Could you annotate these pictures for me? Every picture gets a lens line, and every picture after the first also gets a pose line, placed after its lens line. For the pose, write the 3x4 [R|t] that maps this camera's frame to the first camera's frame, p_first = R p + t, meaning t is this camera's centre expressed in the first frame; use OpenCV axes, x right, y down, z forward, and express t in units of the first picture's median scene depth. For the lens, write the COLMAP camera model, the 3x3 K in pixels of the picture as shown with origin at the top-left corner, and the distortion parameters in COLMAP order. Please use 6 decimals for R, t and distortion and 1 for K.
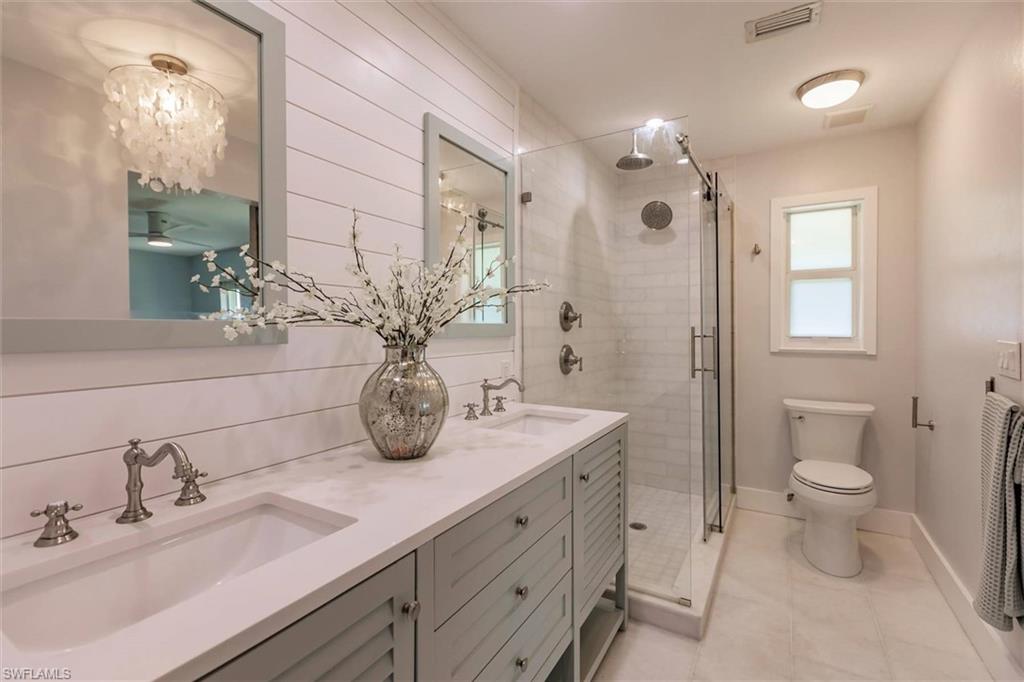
lens RADIAL K [[459.3, 0, 503.0], [0, 459.3, 325.5], [0, 0, 1]] dist [0.001602, -0.000927]
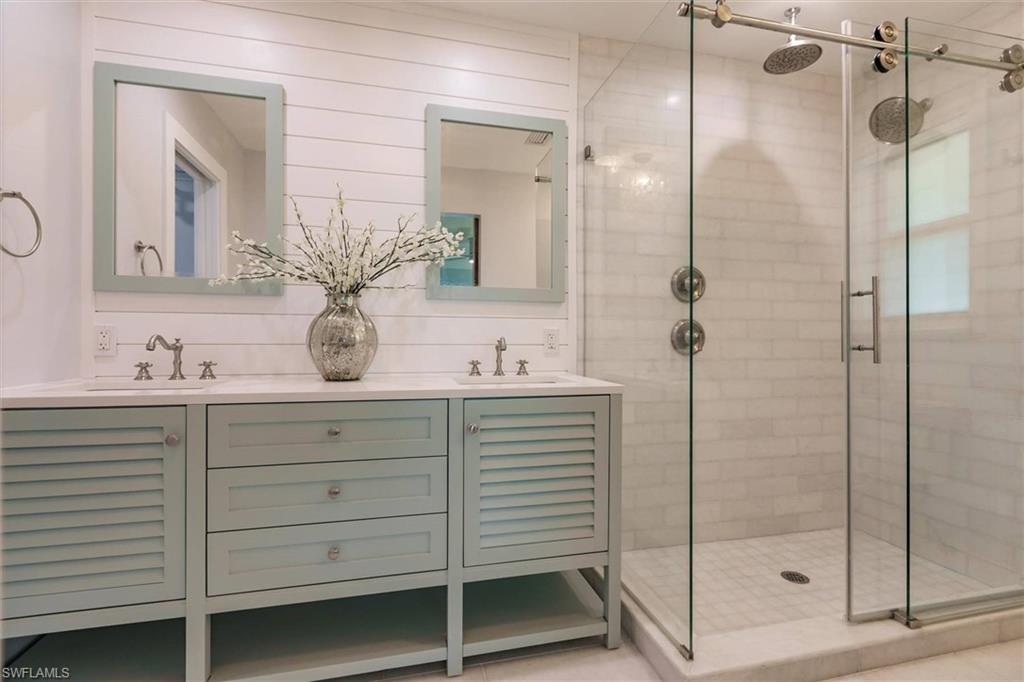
lens RADIAL K [[459.3, 0, 514.8], [0, 459.3, 338.7], [0, 0, 1]] dist [0.001602, -0.000927]
pose [[0.698545, 0.003580, -0.715557, 0.707662], [-0.004113, 0.999991, 0.000988, 0.109468], [0.715554, 0.002253, 0.698553, 0.299917]]
